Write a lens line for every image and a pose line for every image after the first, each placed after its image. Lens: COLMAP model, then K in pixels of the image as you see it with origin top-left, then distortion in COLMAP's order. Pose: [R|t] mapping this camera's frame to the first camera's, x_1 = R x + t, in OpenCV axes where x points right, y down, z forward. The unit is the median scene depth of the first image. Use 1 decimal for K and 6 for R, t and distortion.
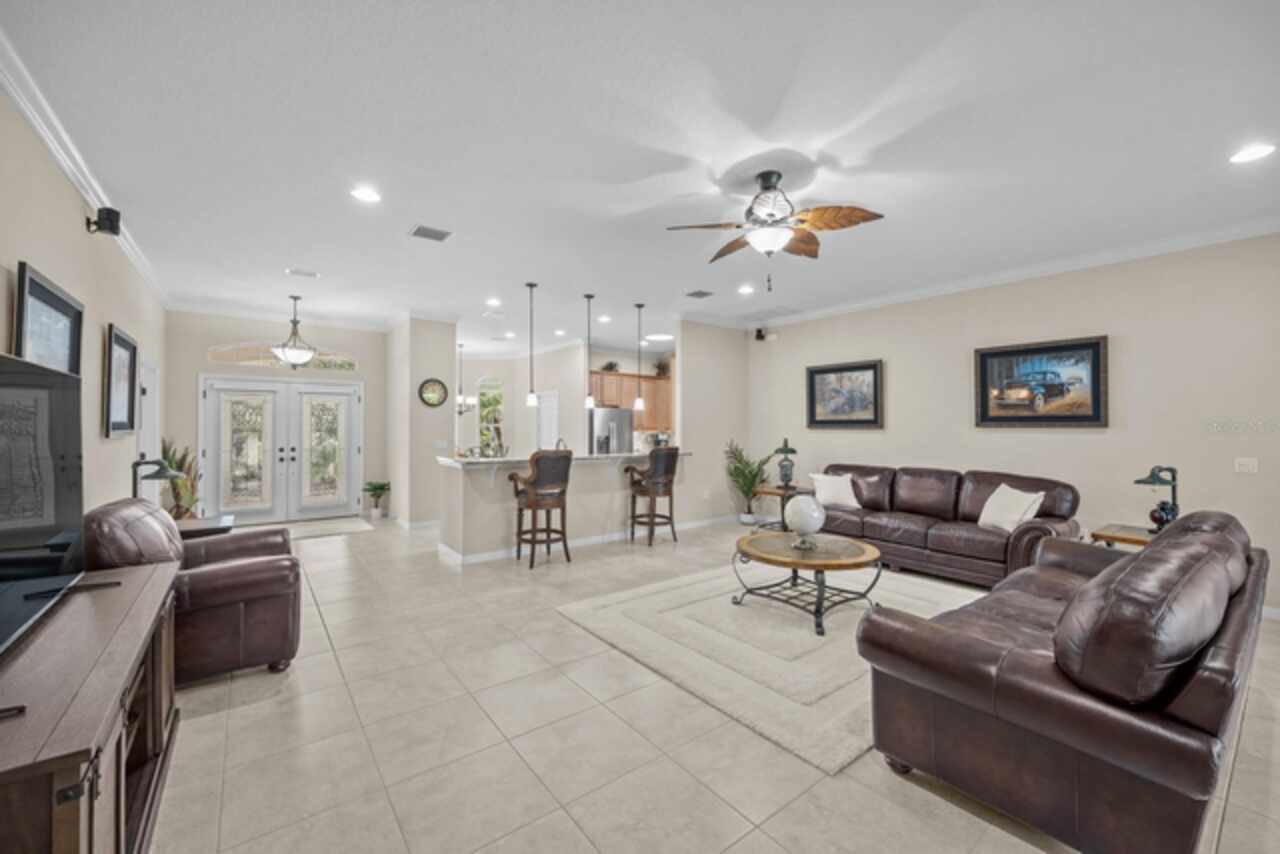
lens RADIAL K [[522.3, 0, 659.9], [0, 522.3, 422.1], [0, 0, 1]] dist [-0.002417, 0.000118]
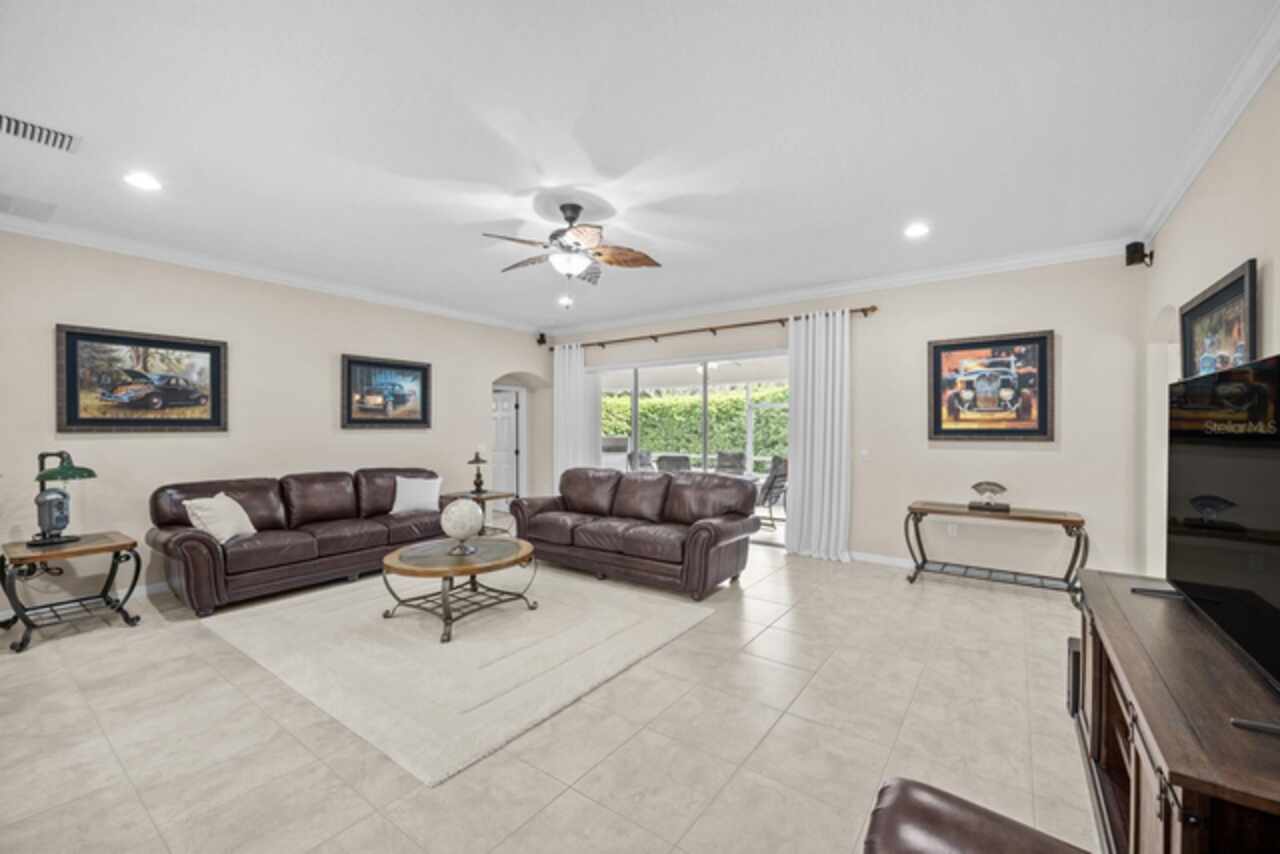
lens RADIAL K [[522.3, 0, 644.4], [0, 522.3, 423.7], [0, 0, 1]] dist [-0.002417, 0.000118]
pose [[-0.282914, 0.006779, 0.959121, -0.627660], [-0.004903, 0.999952, -0.008514, 0.006063], [-0.959133, -0.007112, -0.282867, 0.793528]]
